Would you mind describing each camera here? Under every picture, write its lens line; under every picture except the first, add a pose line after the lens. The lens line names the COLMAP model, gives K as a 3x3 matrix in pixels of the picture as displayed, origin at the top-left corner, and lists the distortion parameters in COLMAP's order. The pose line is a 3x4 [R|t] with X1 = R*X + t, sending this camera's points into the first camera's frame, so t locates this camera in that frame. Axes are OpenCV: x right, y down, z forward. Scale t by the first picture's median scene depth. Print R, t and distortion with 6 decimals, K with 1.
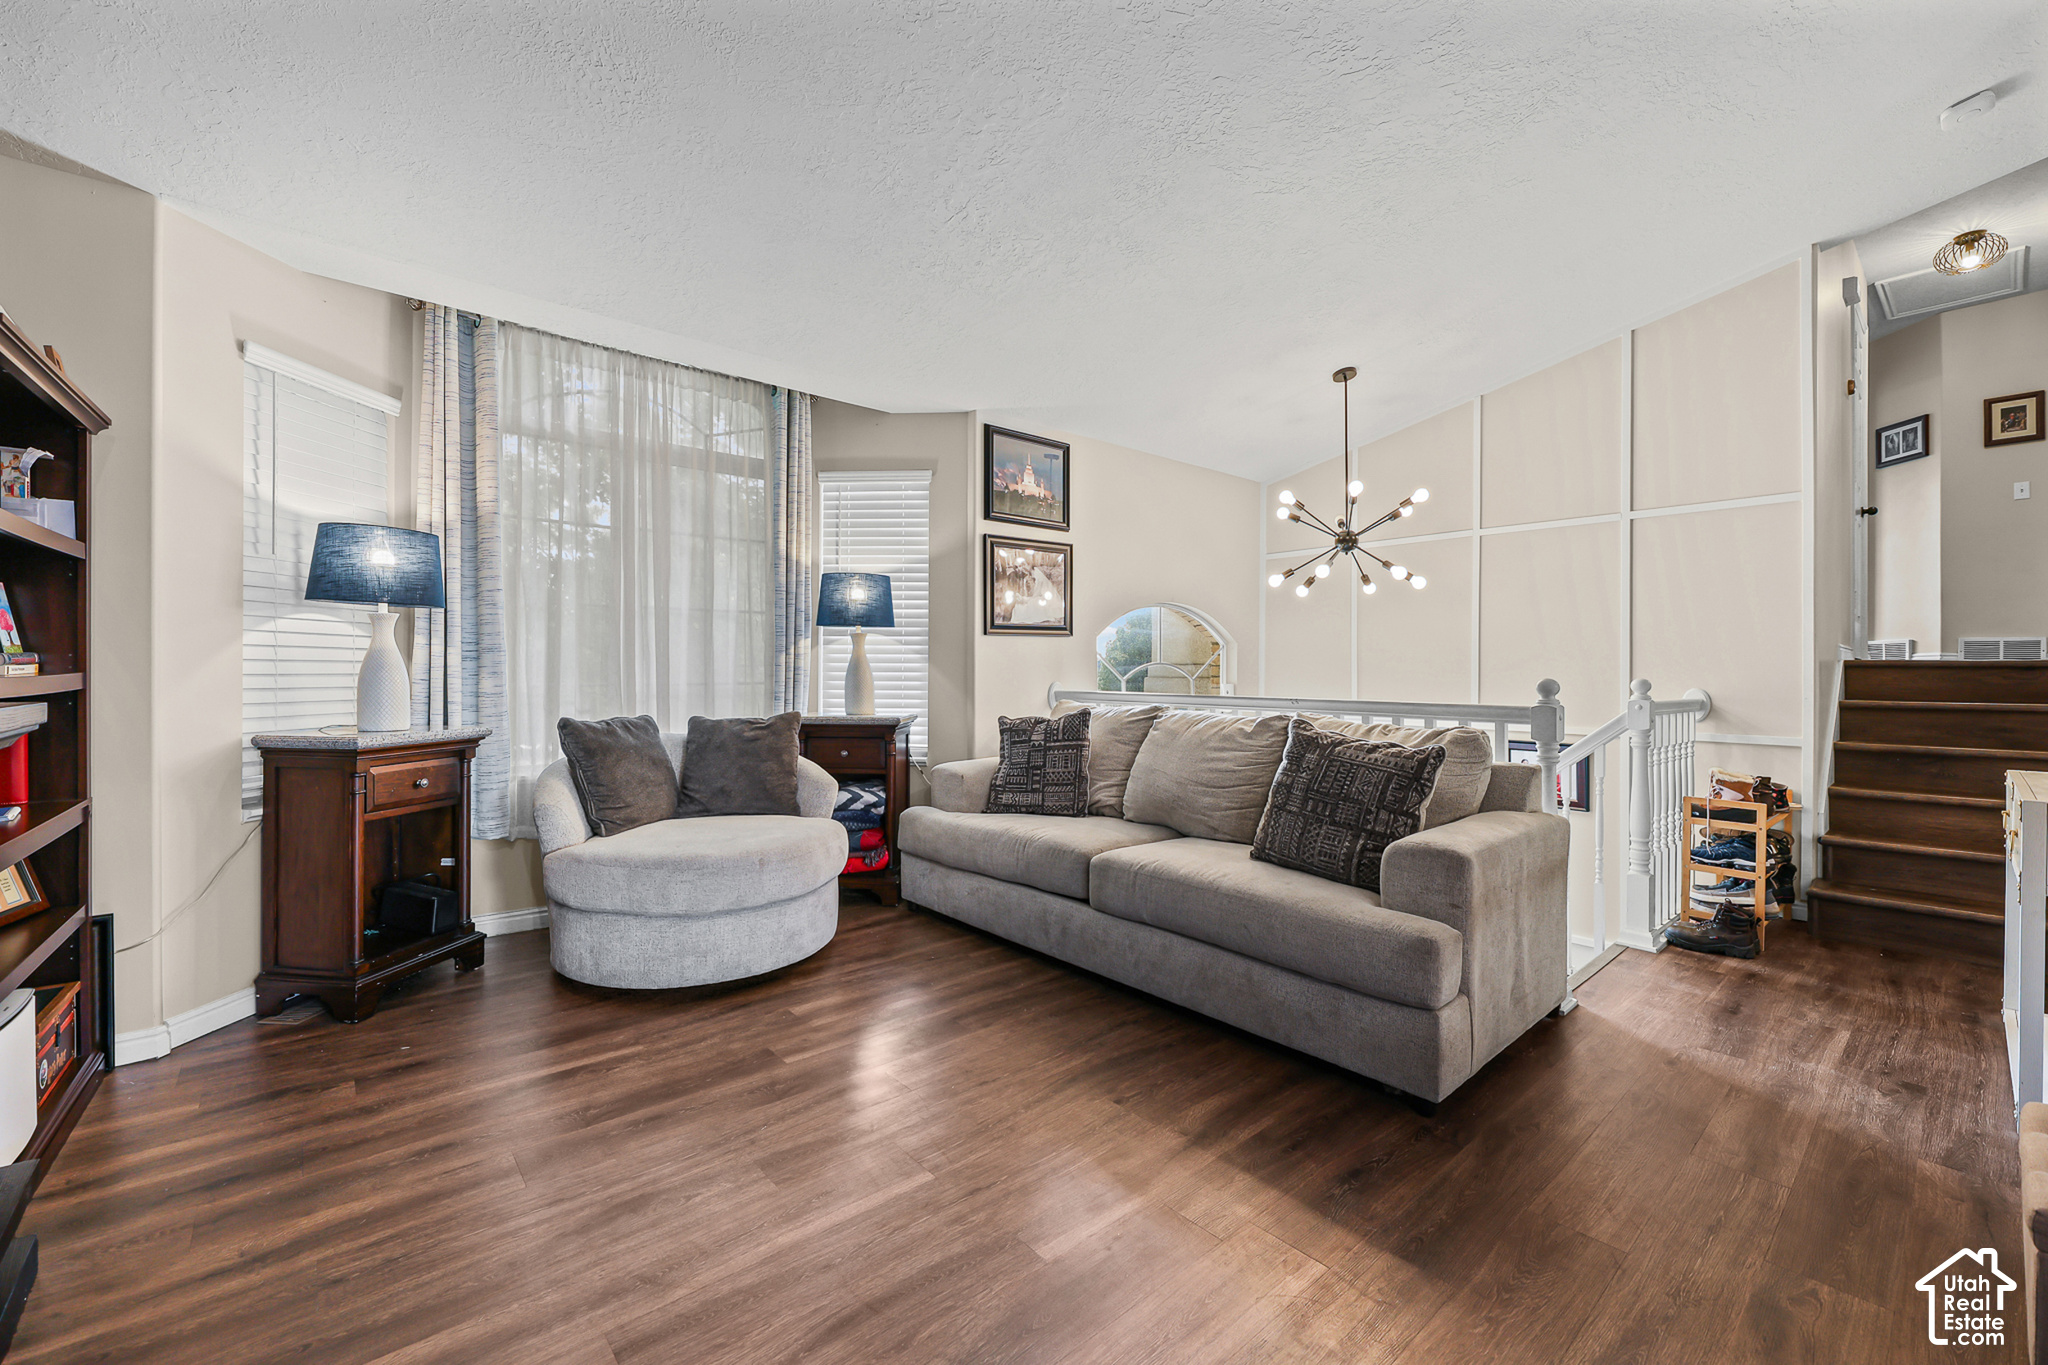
lens RADIAL K [[821.5, 0, 1019.1], [0, 821.5, 689.7], [0, 0, 1]] dist [-0.000729, -0.002483]
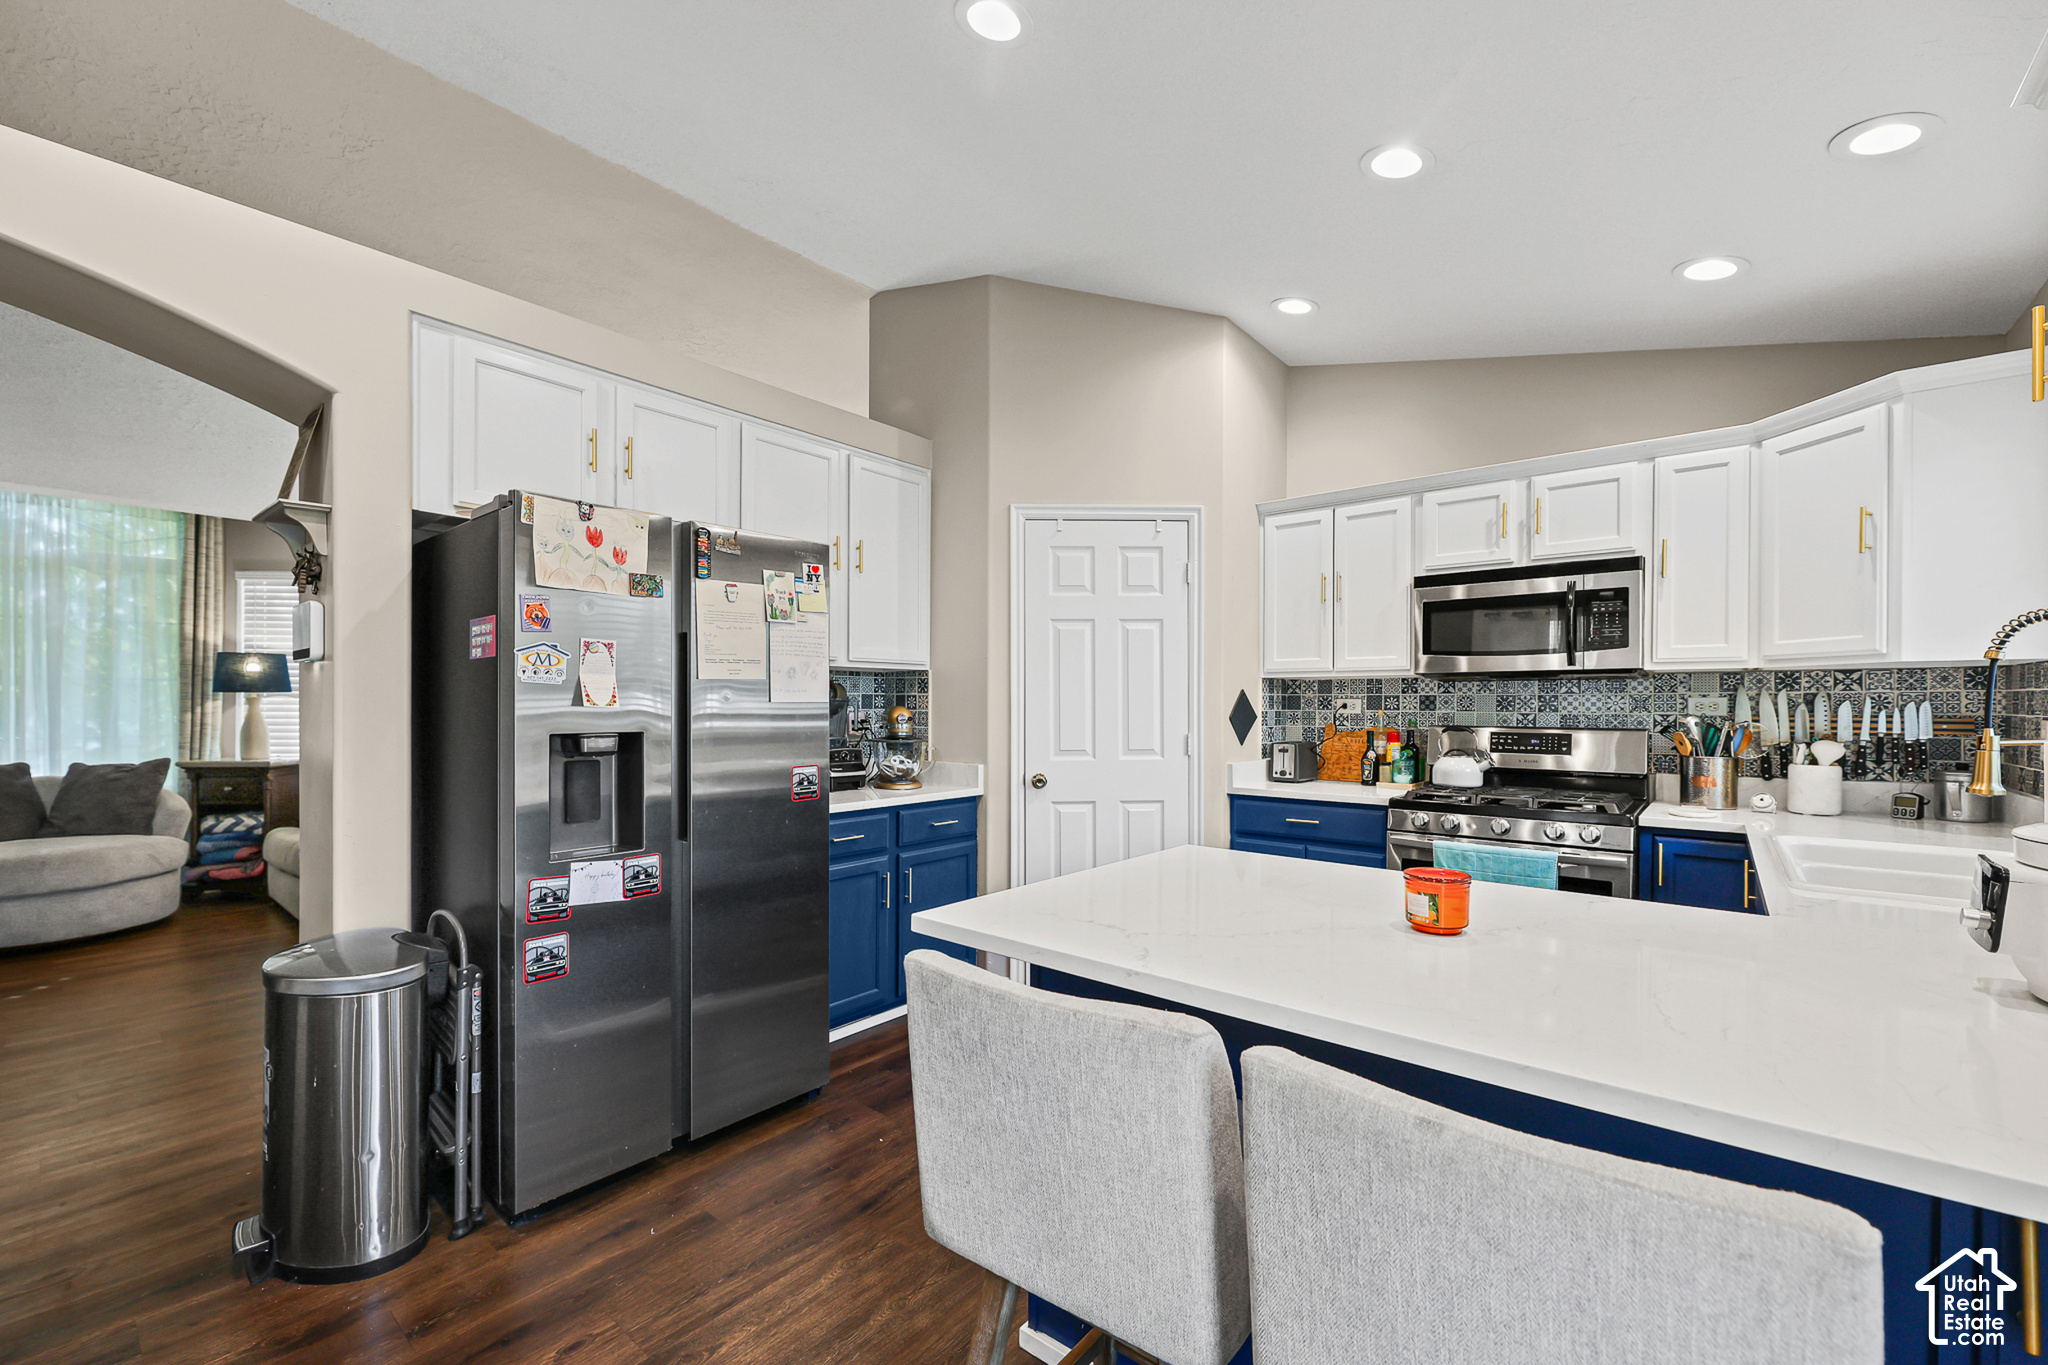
lens RADIAL K [[832.1, 0, 1018.8], [0, 832.1, 708.4], [0, 0, 1]] dist [-0.000170, -0.003337]
pose [[0.987432, -0.003874, 0.157996, 0.830280], [0.006168, 0.999883, -0.014032, -0.024880], [-0.157924, 0.014830, 0.987340, -0.518759]]
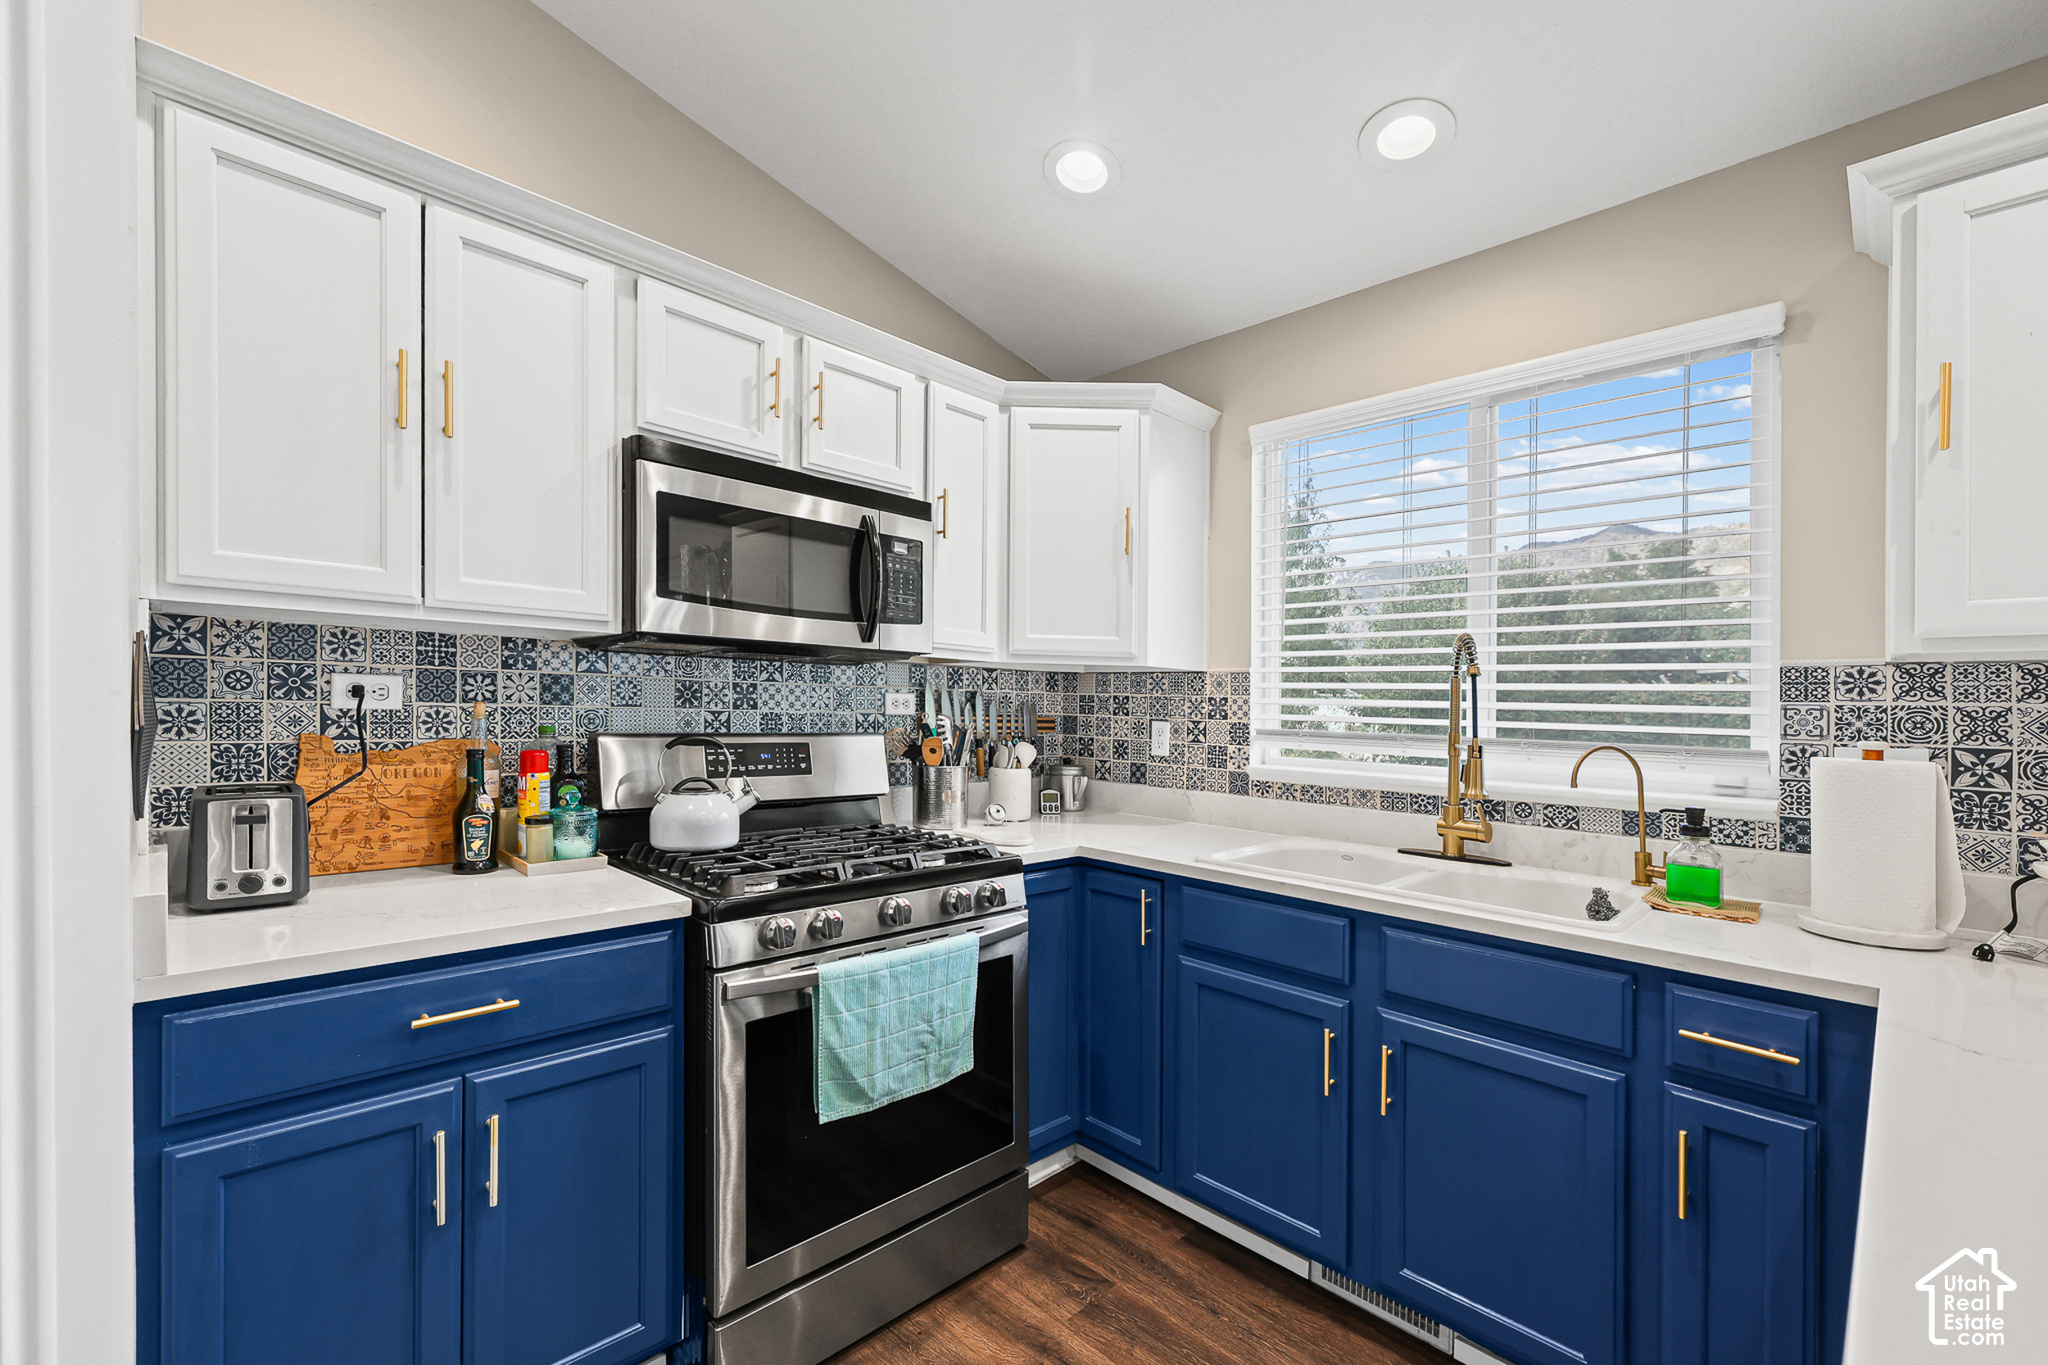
lens RADIAL K [[858.0, 0, 1041.0], [0, 858.0, 740.4], [0, 0, 1]] dist [0.000793, 0.000046]
pose [[-0.082325, -0.046832, 0.995505, 0.920671], [-0.006093, 0.998900, 0.046488, -0.037917], [-0.996587, -0.002238, -0.082519, 0.153995]]
